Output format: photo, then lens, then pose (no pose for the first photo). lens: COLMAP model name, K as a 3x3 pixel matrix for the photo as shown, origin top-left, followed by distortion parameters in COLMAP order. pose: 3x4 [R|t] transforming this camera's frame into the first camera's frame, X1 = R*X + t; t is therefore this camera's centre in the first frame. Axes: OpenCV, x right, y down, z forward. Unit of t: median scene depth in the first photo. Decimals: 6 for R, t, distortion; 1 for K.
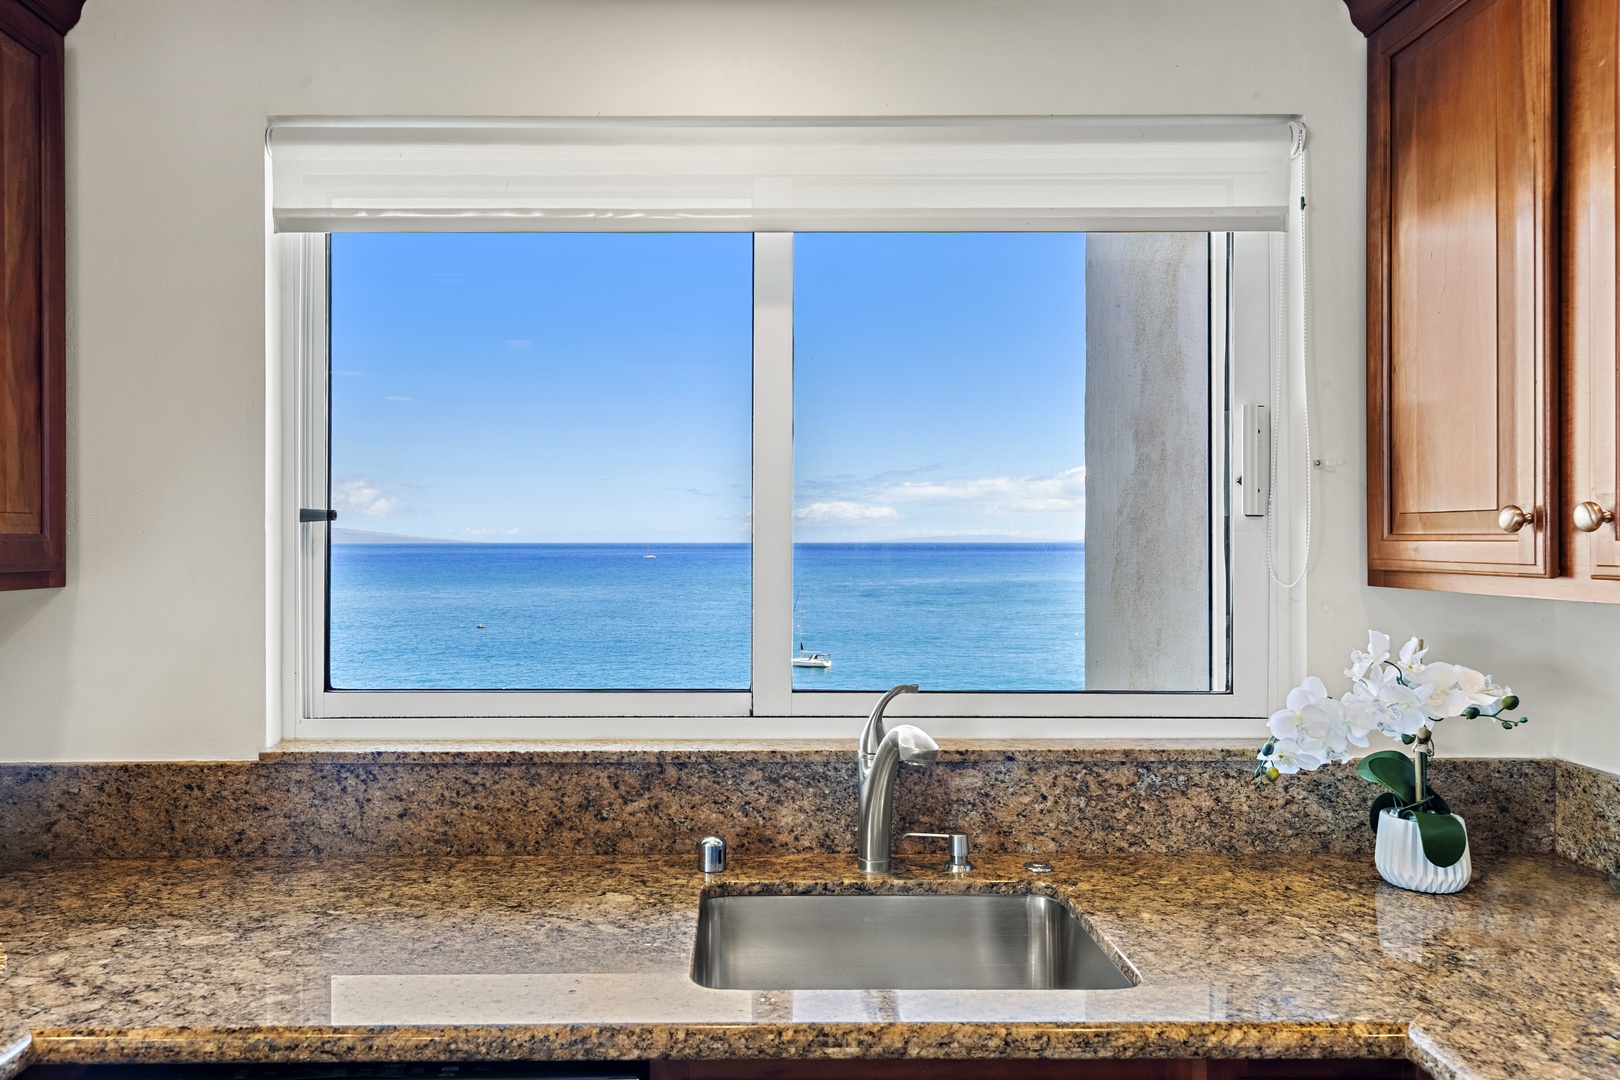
lens RADIAL K [[1103.1, 0, 744.9], [0, 1103.1, 543.0], [0, 0, 1]] dist [0.009774, 0.001796]
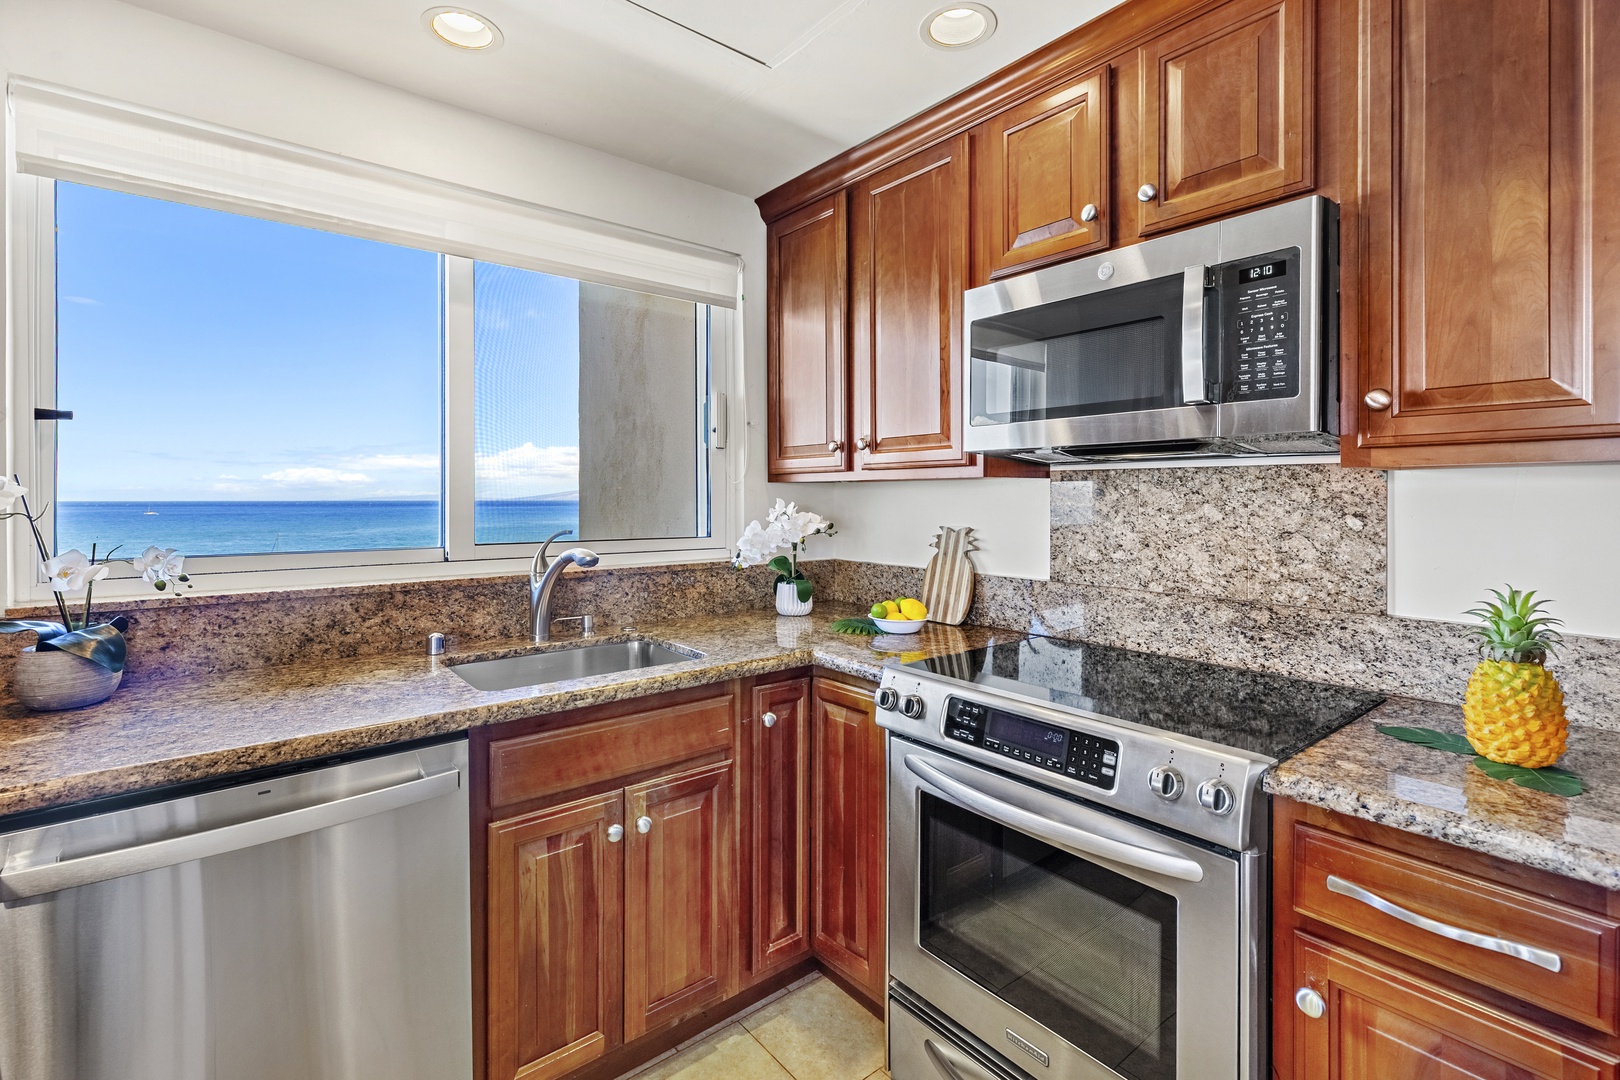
lens RADIAL K [[733.3, 0, 802.8], [0, 733.3, 496.6], [0, 0, 1]] dist [0.002553, 0.000056]
pose [[0.782413, 0.003134, 0.622752, -0.264558], [0.000632, 0.999983, -0.005826, 0.074802], [-0.622760, 0.004952, 0.782397, -0.145093]]
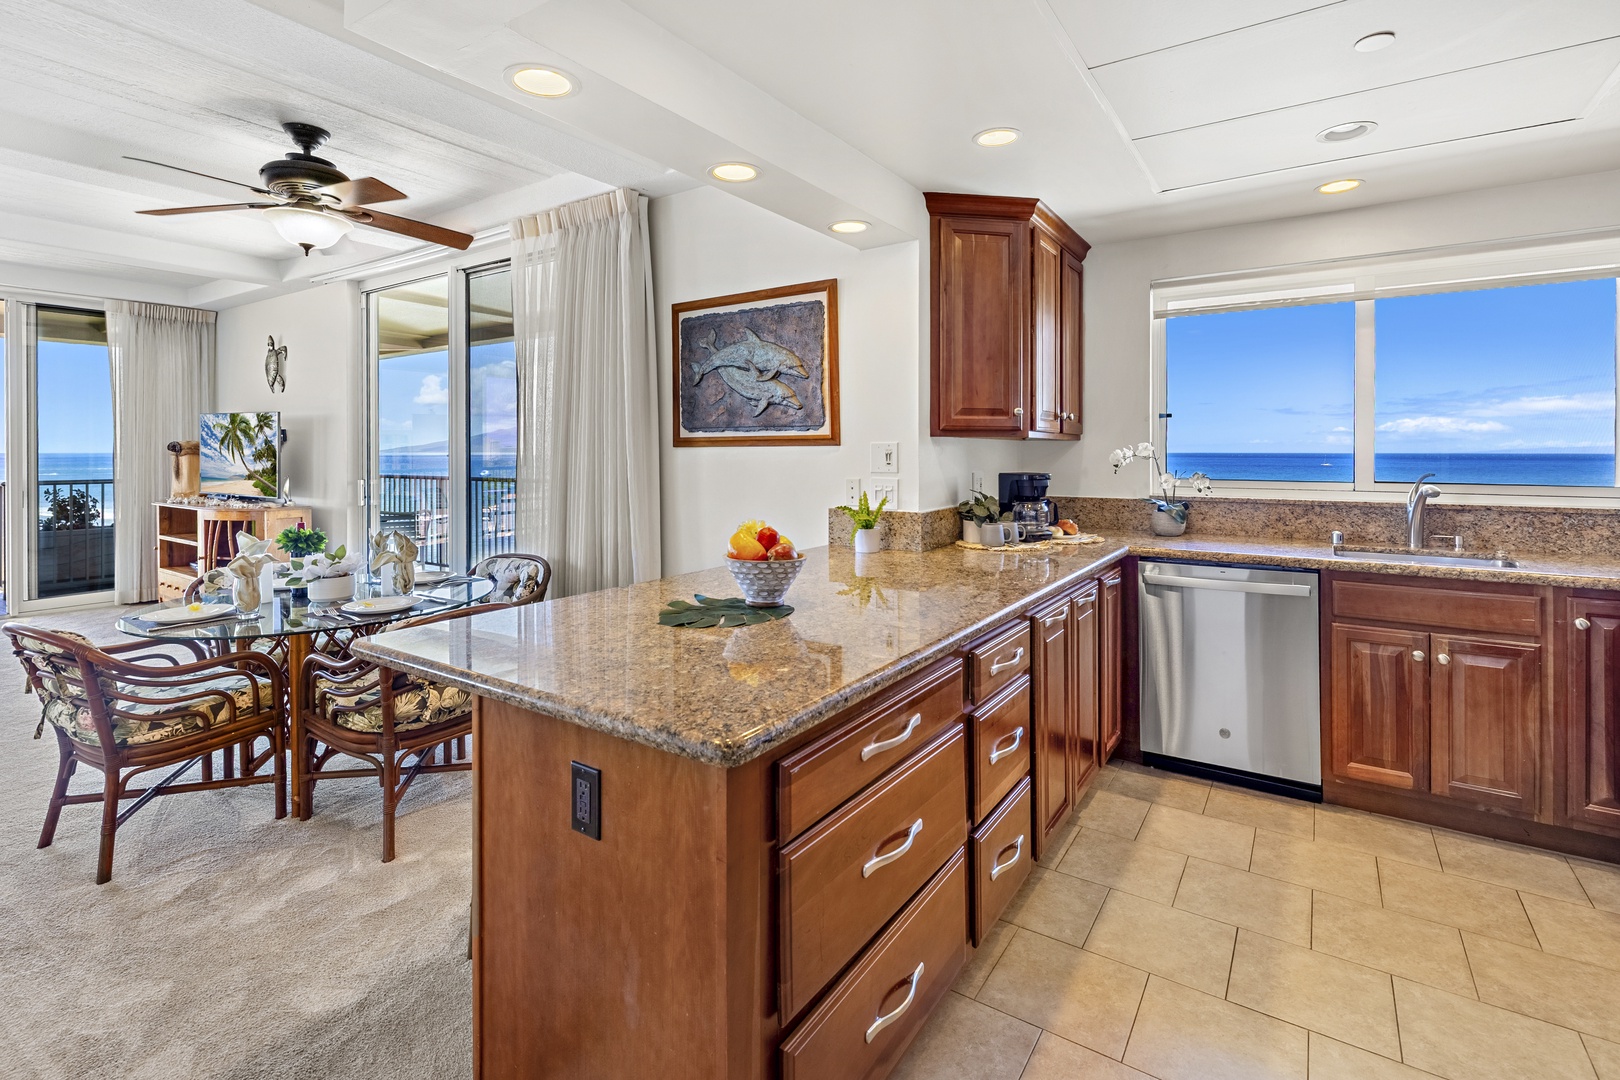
lens RADIAL K [[744.7, 0, 811.2], [0, 744.7, 451.9], [0, 0, 1]] dist [0.001962, 0.000353]
pose [[0.821365, 0.003467, -0.570392, -0.044820], [-0.003753, 0.999993, 0.000674, 0.074789], [0.570391, 0.001587, 0.821372, -1.169371]]
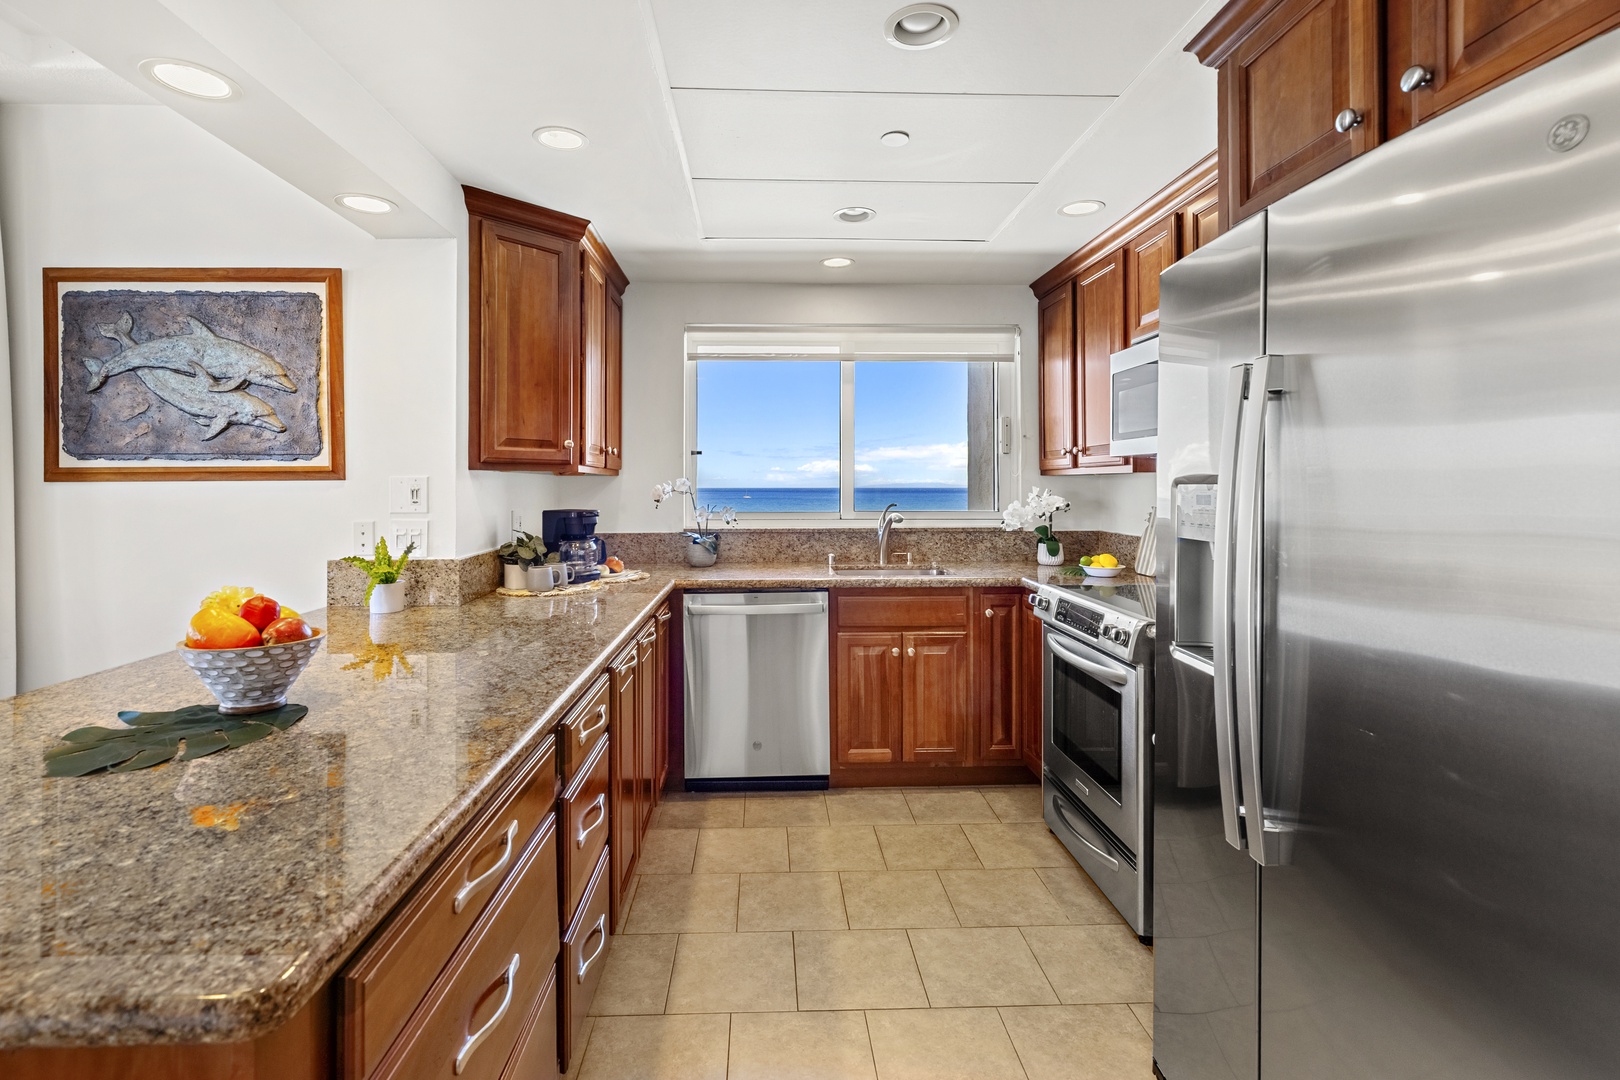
lens RADIAL K [[735.3, 0, 778.8], [0, 735.3, 479.6], [0, 0, 1]] dist [0.005247, 0.000040]
pose [[0.999947, 0.000823, 0.010259, -0.195956], [-0.000710, 0.999939, -0.011030, 0.074505], [-0.010268, 0.011022, 0.999887, -1.070431]]
